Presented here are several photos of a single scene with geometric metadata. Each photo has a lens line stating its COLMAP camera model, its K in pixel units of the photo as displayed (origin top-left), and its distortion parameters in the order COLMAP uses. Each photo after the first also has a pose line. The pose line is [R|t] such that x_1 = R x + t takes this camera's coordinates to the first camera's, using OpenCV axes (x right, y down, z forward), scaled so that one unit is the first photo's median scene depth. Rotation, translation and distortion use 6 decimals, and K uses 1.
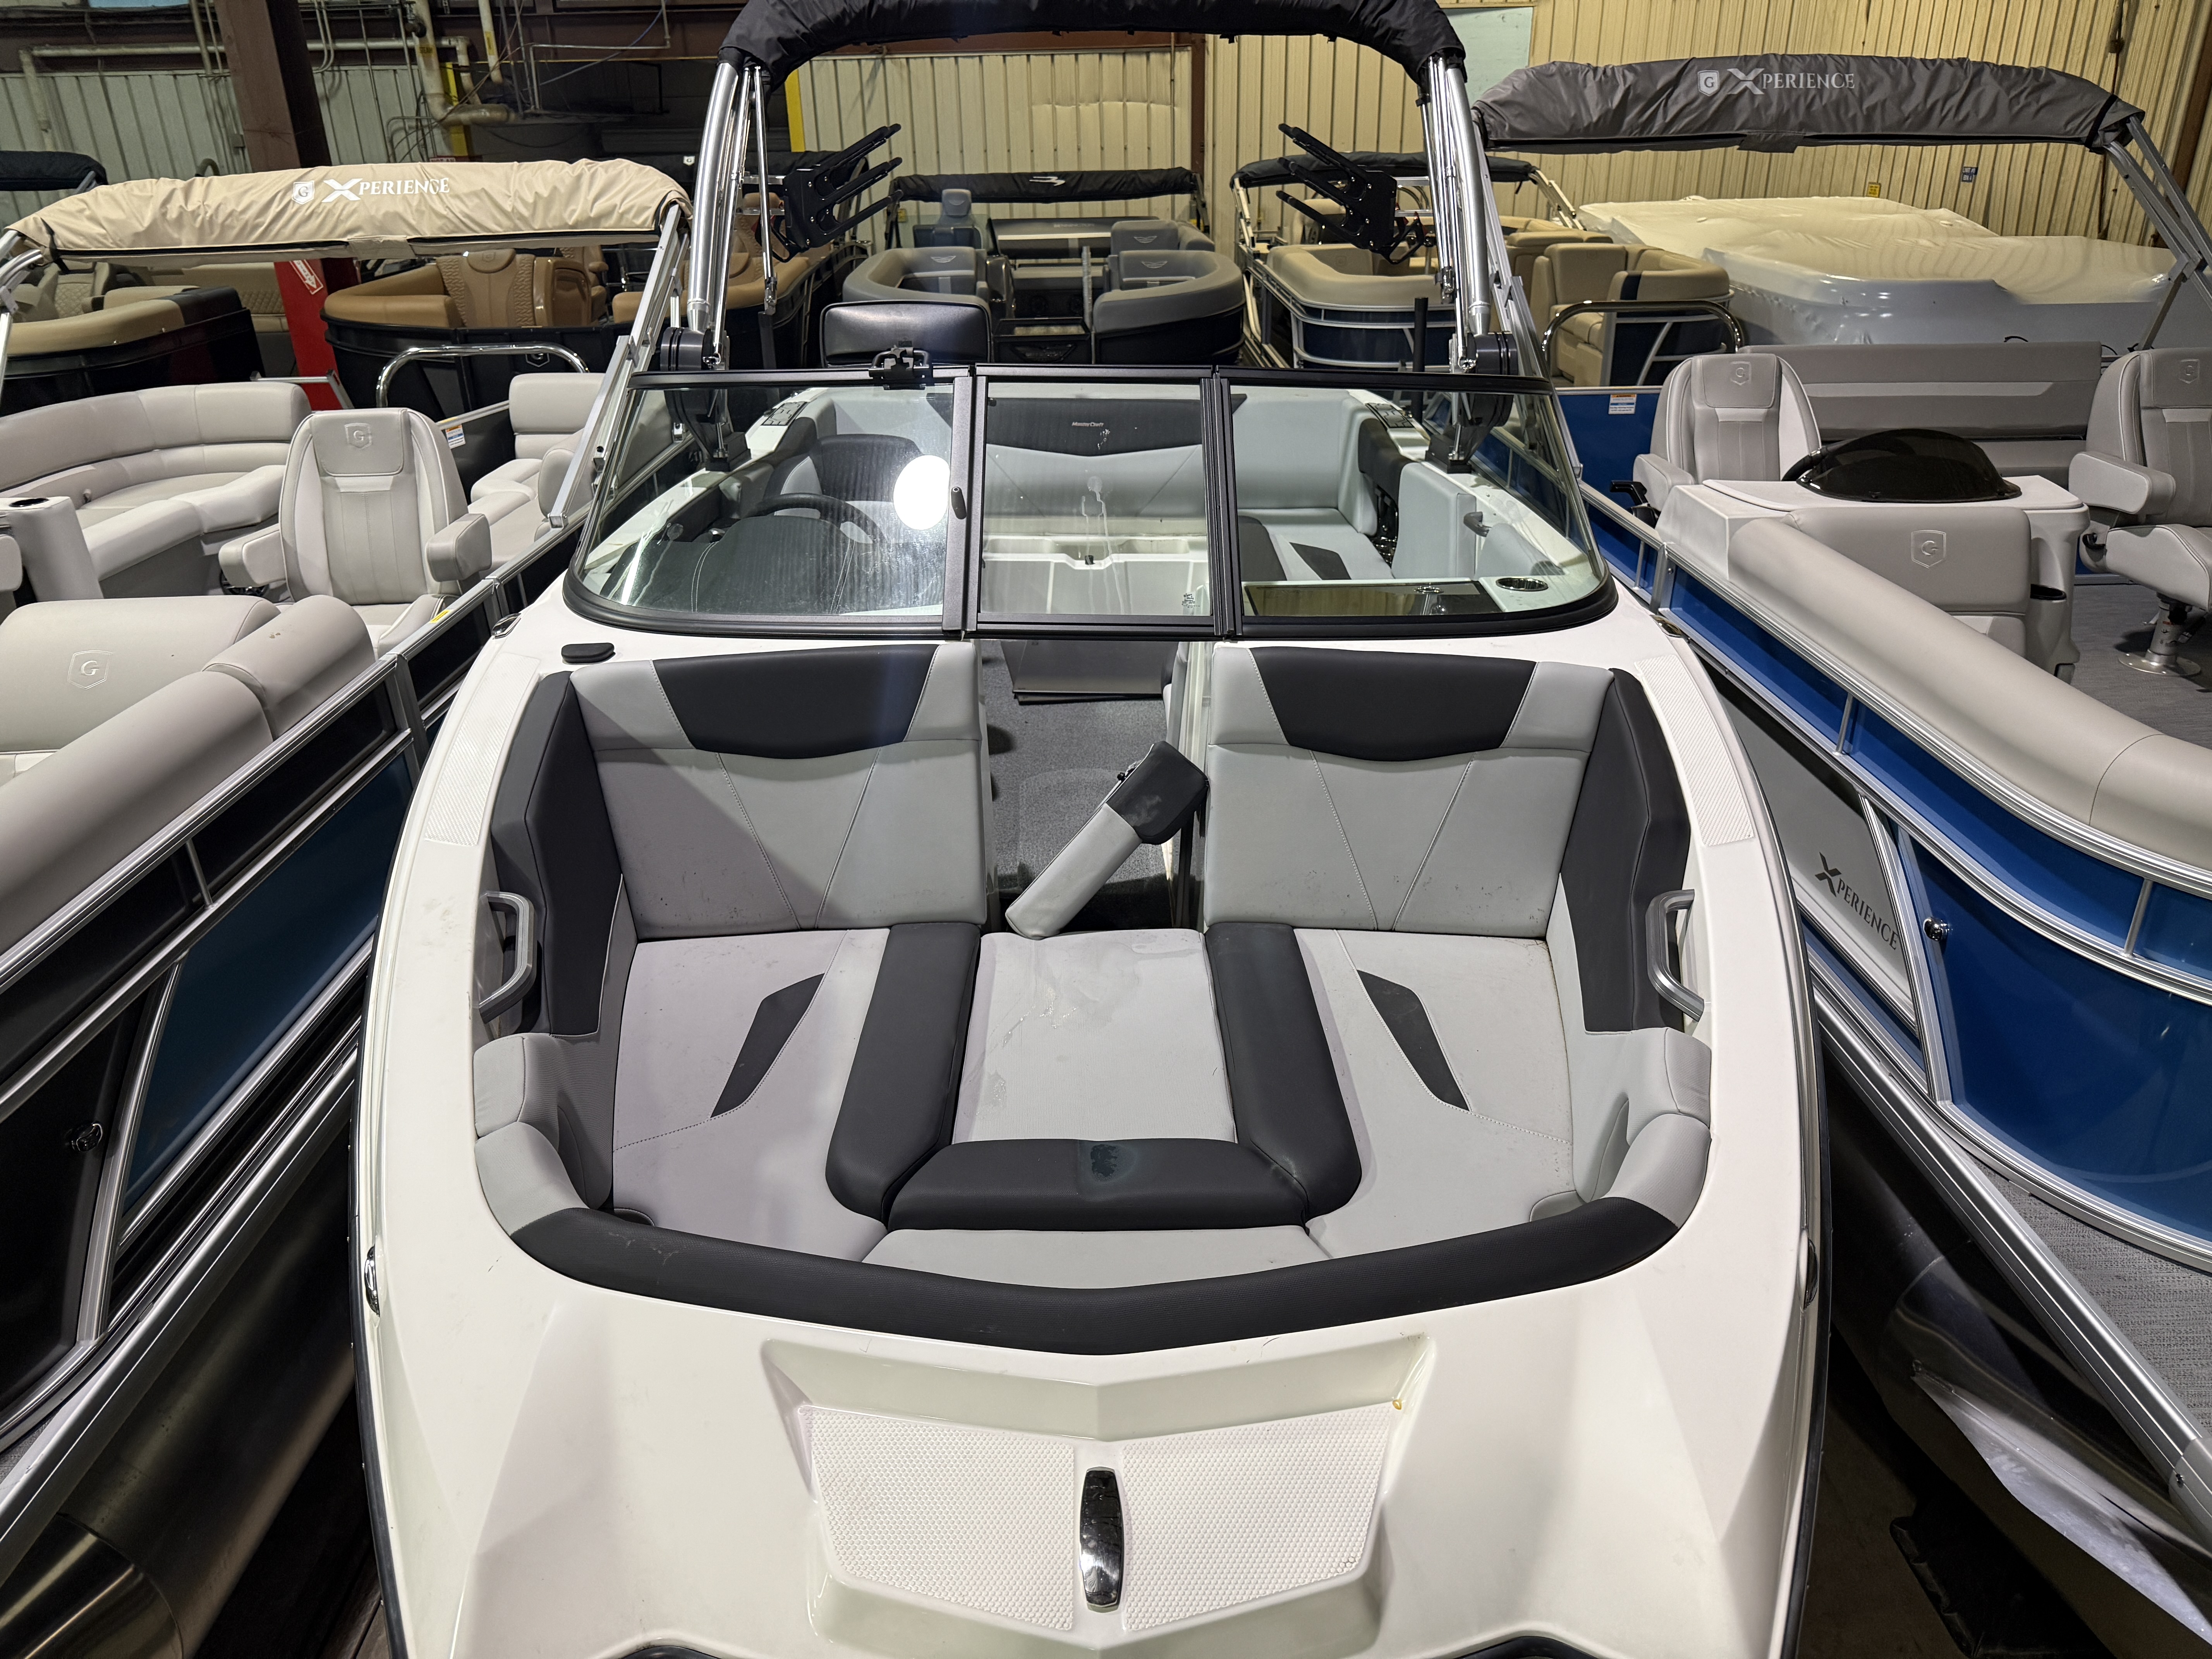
lens RADIAL K [[1556.1, 0, 1078.9], [0, 1556.1, 824.1], [0, 0, 1]] dist [0.060463, -0.081356]
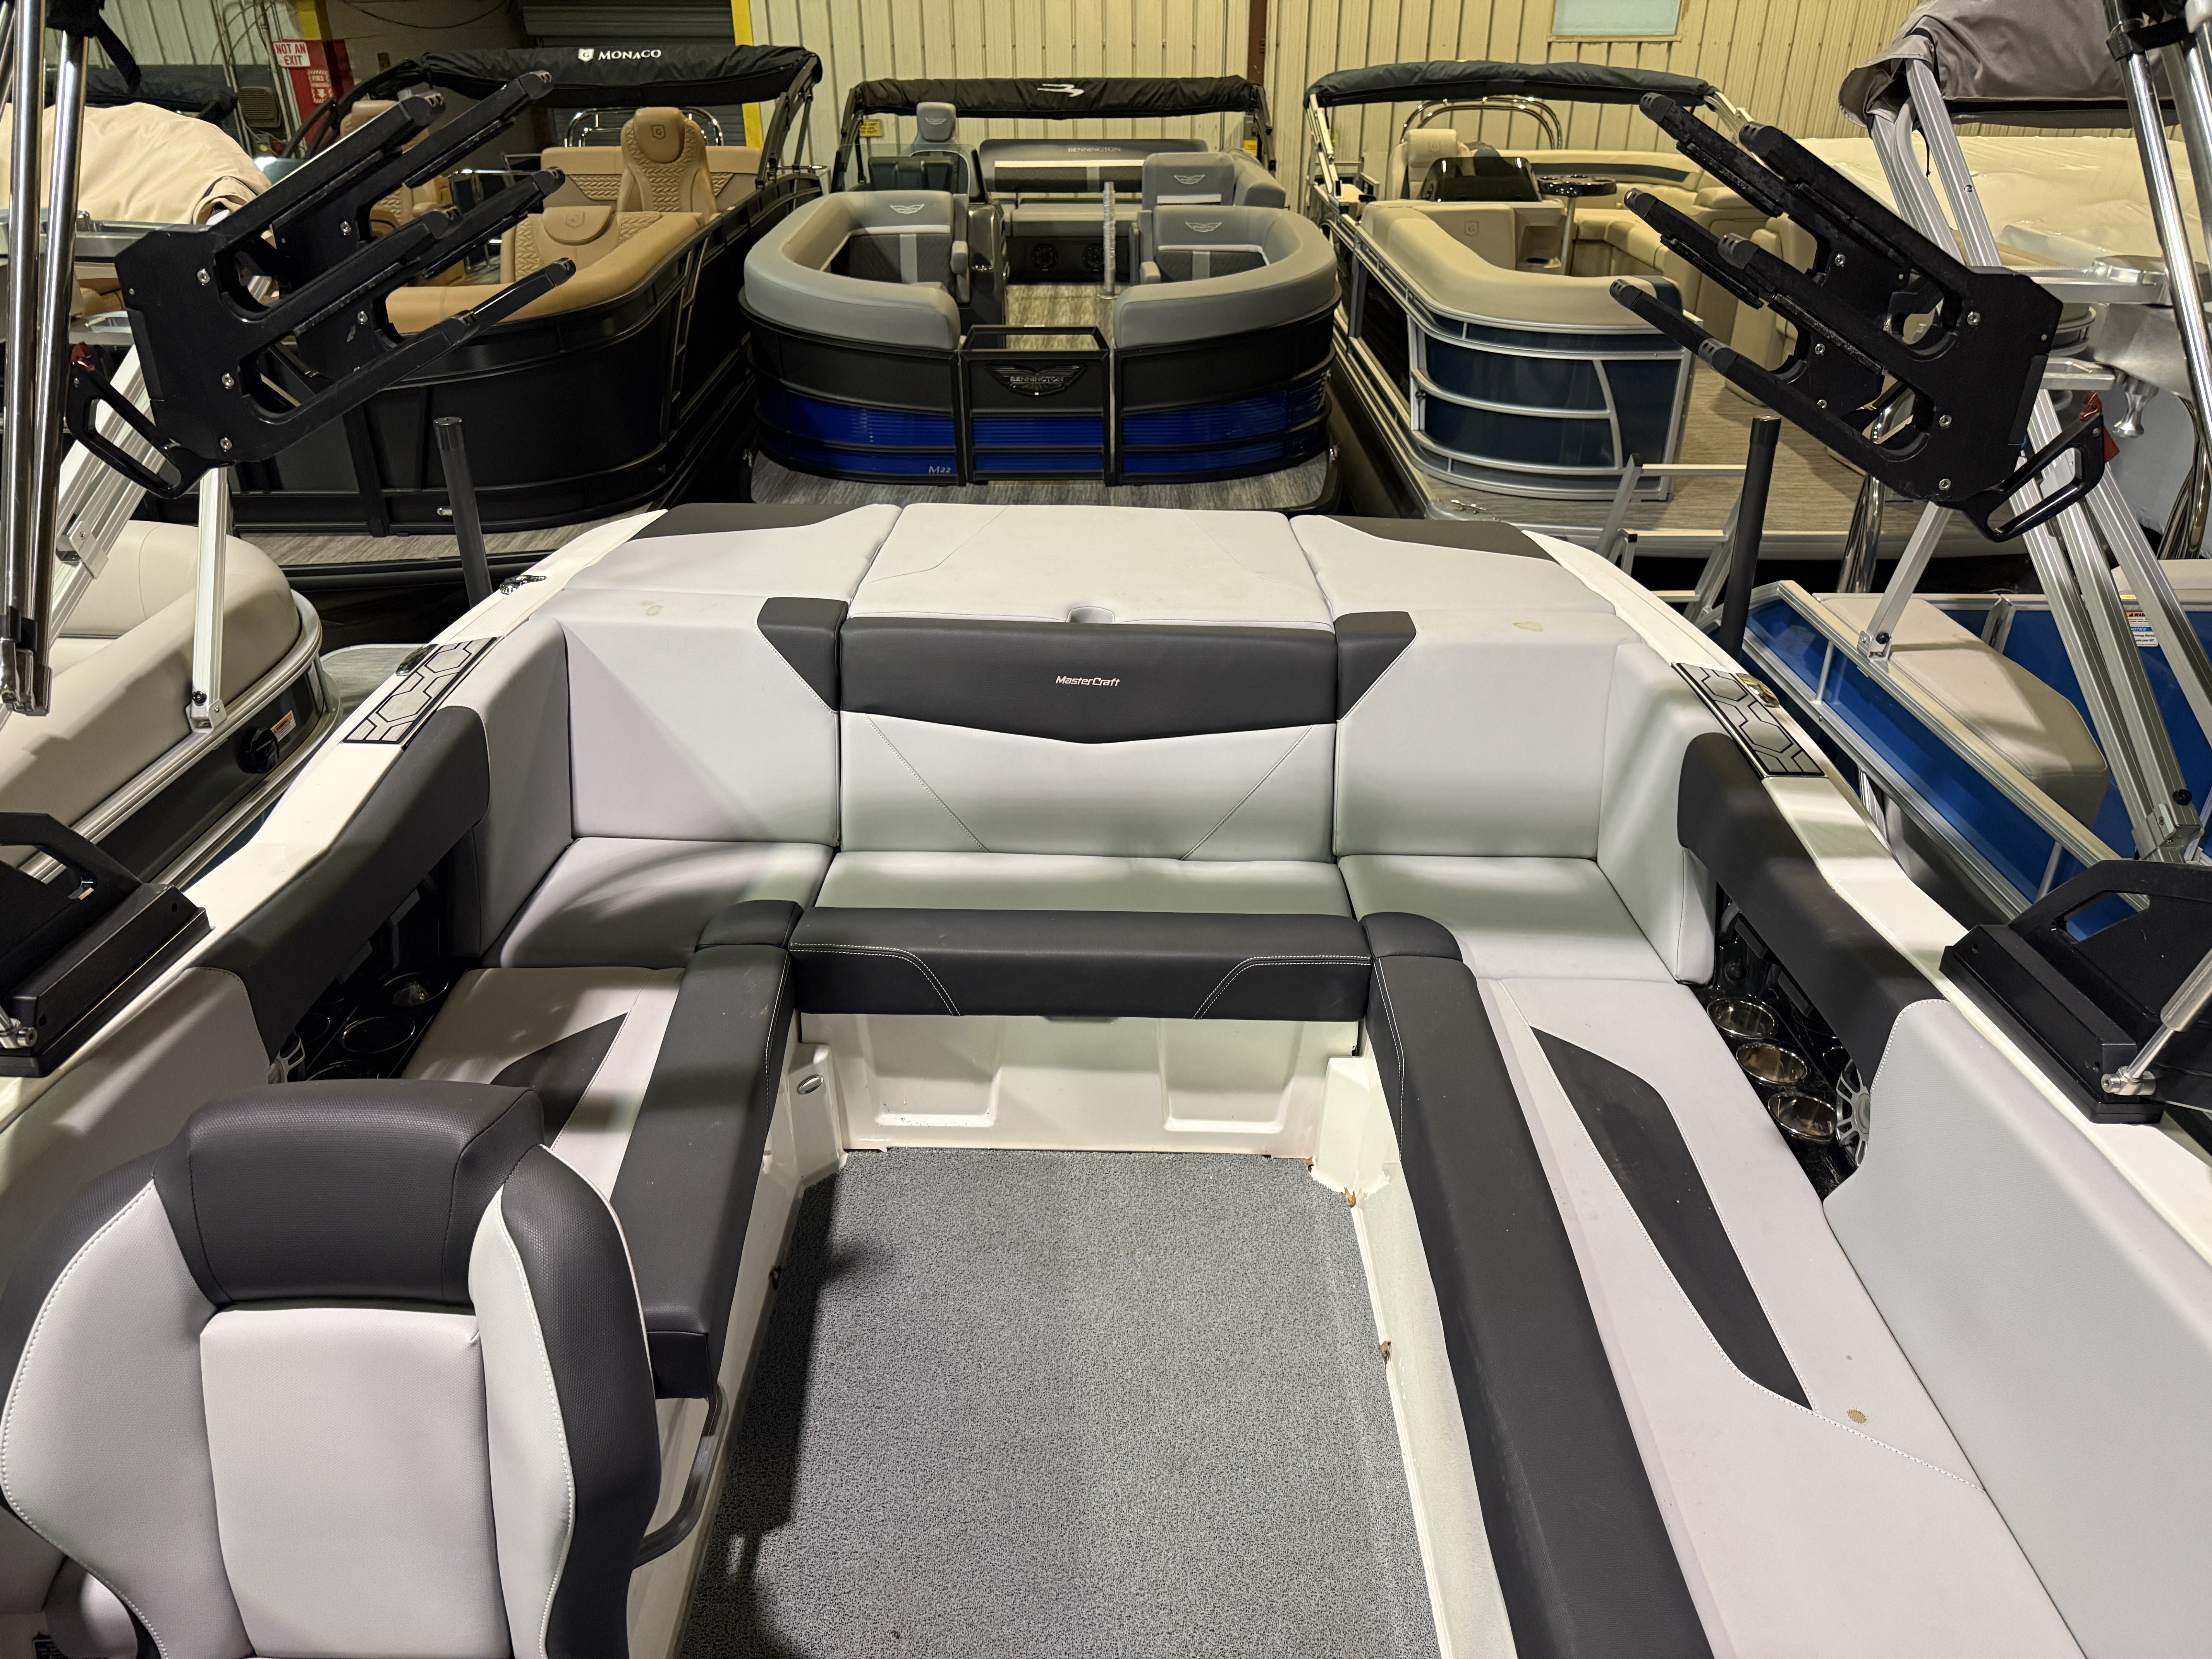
lens RADIAL K [[1556.1, 0, 1078.9], [0, 1556.1, 824.1], [0, 0, 1]] dist [0.060463, -0.081356]
pose [[0.999655, 0.025355, -0.006845, 0.003179], [-0.024886, 0.997794, 0.061539, -0.110981], [0.008390, -0.061348, 0.998081, 0.236826]]
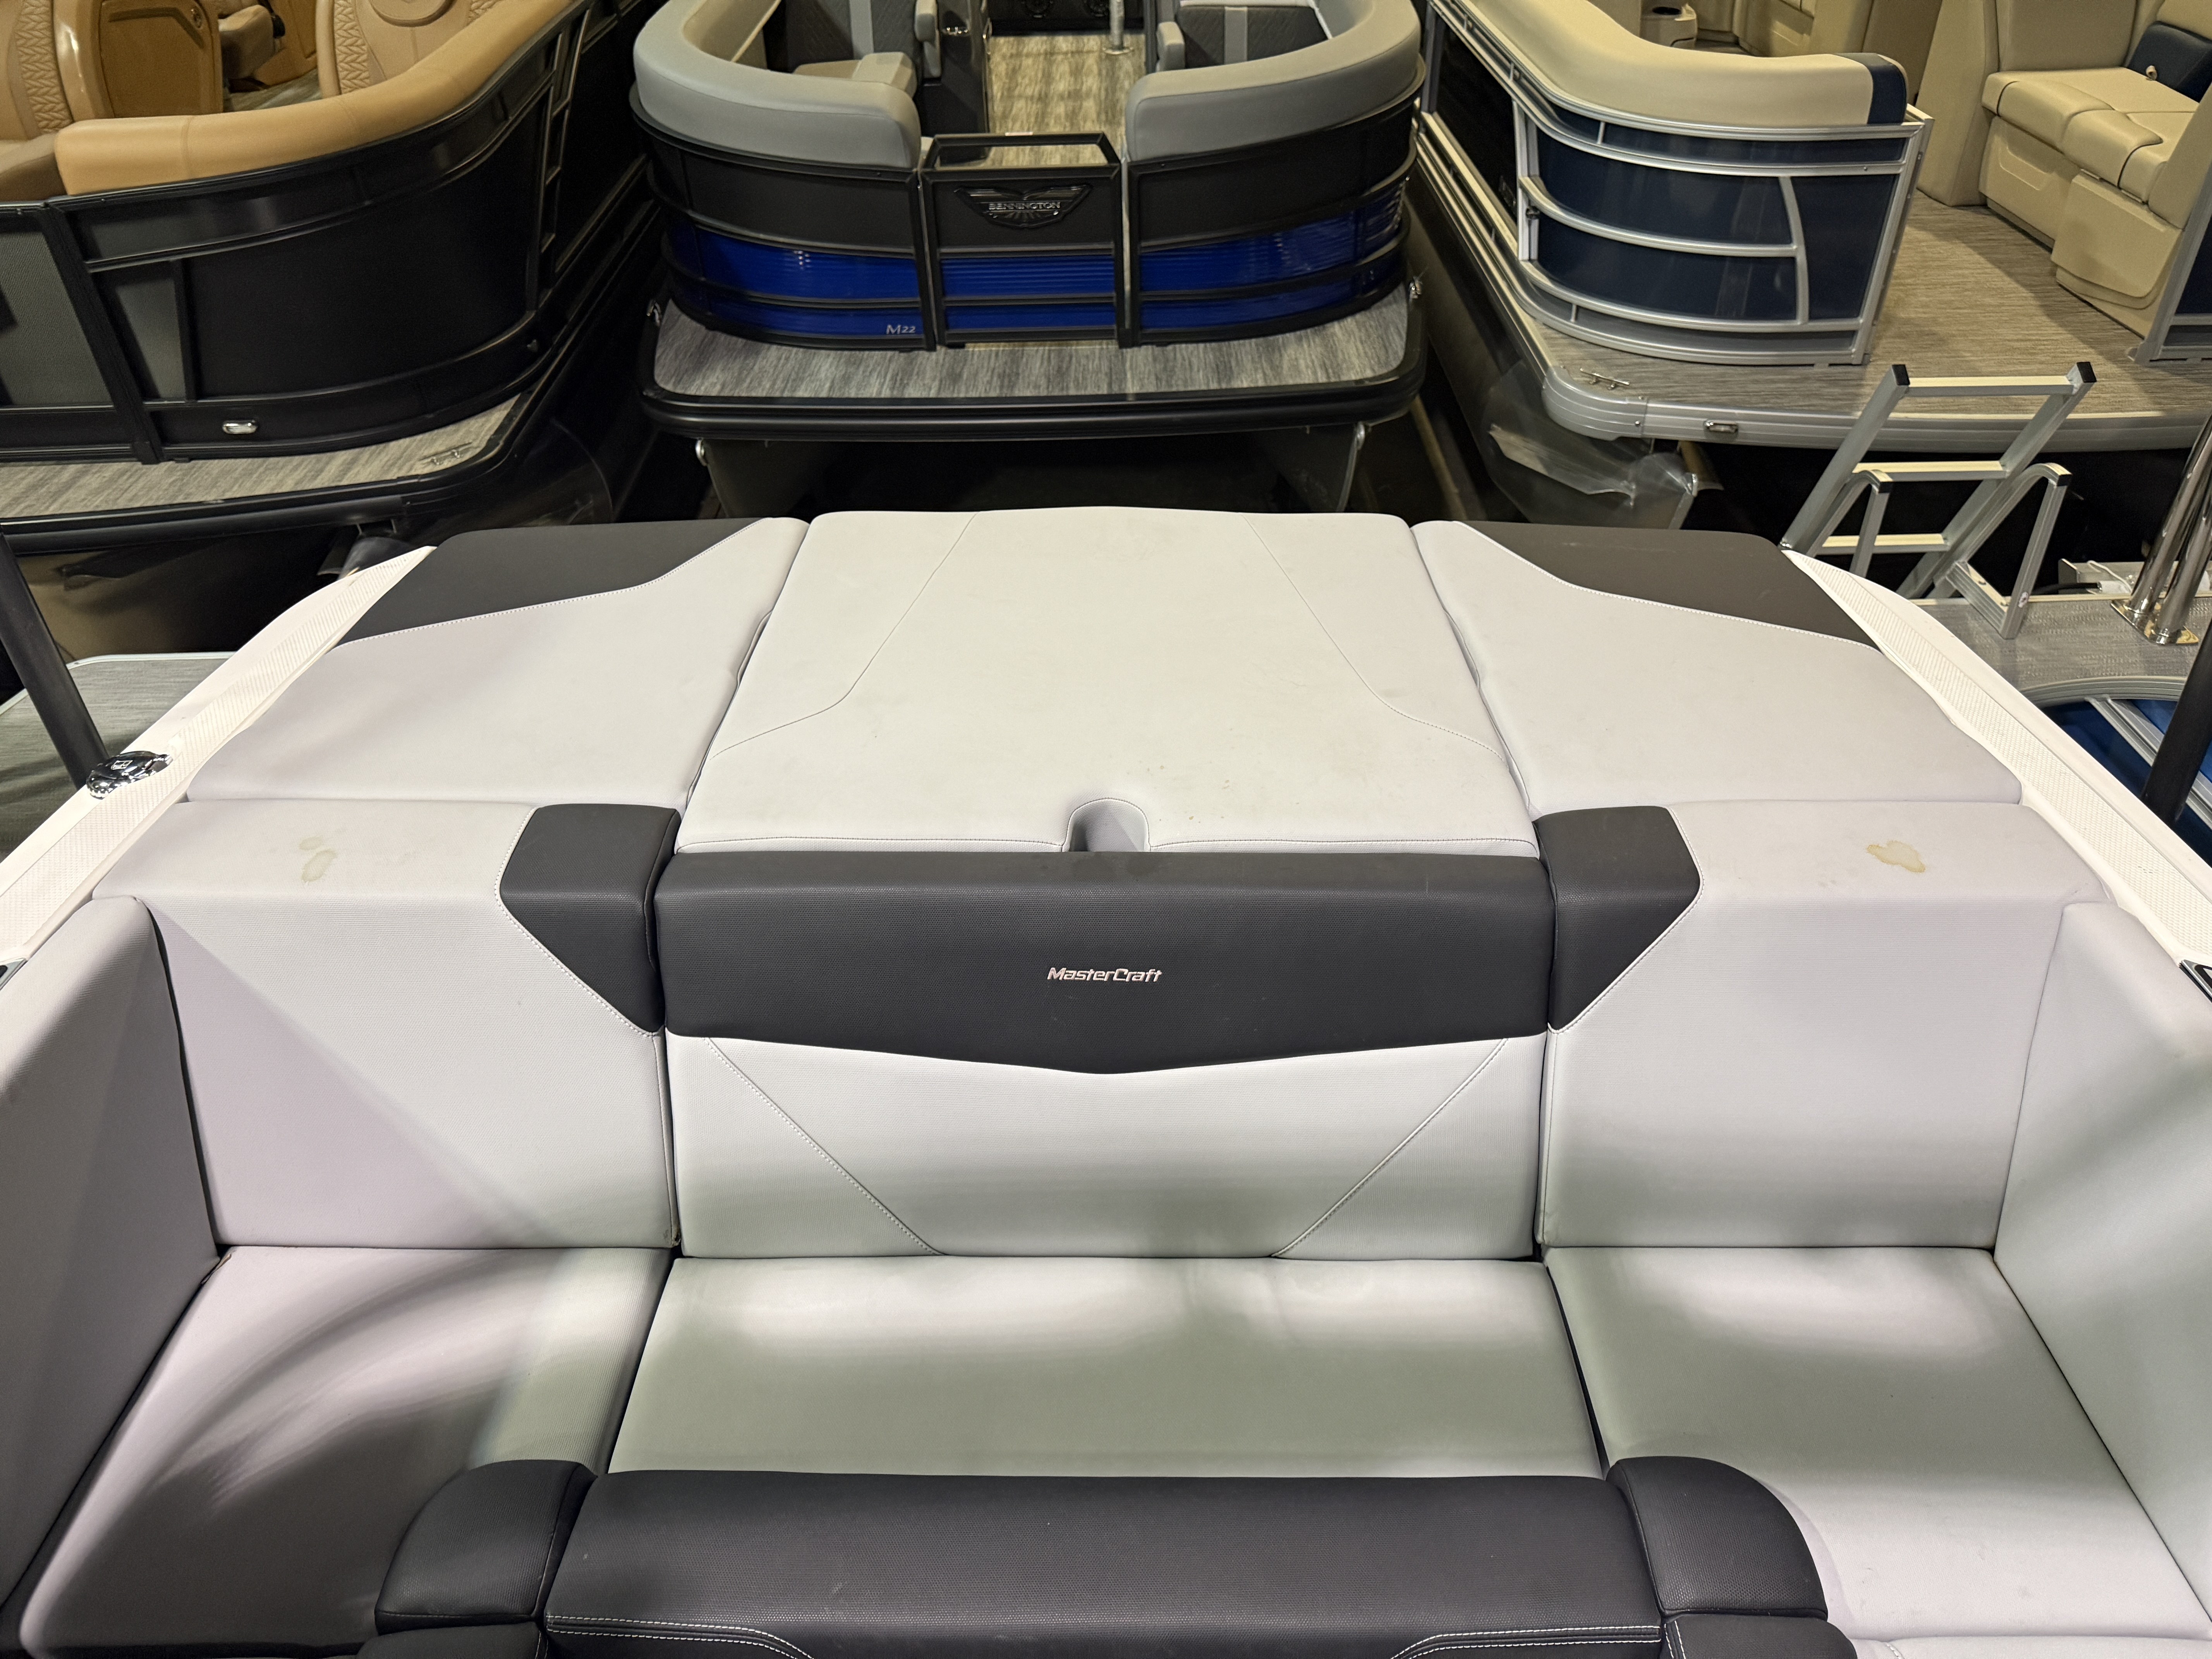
lens RADIAL K [[1587.5, 0, 1100.4], [0, 1587.5, 802.2], [0, 0, 1]] dist [-0.003120, -0.000437]
pose [[0.999990, 0.003302, -0.002922, 0.002421], [-0.002650, 0.979770, 0.200111, -0.156751], [0.003523, -0.200101, 0.979769, 0.340363]]
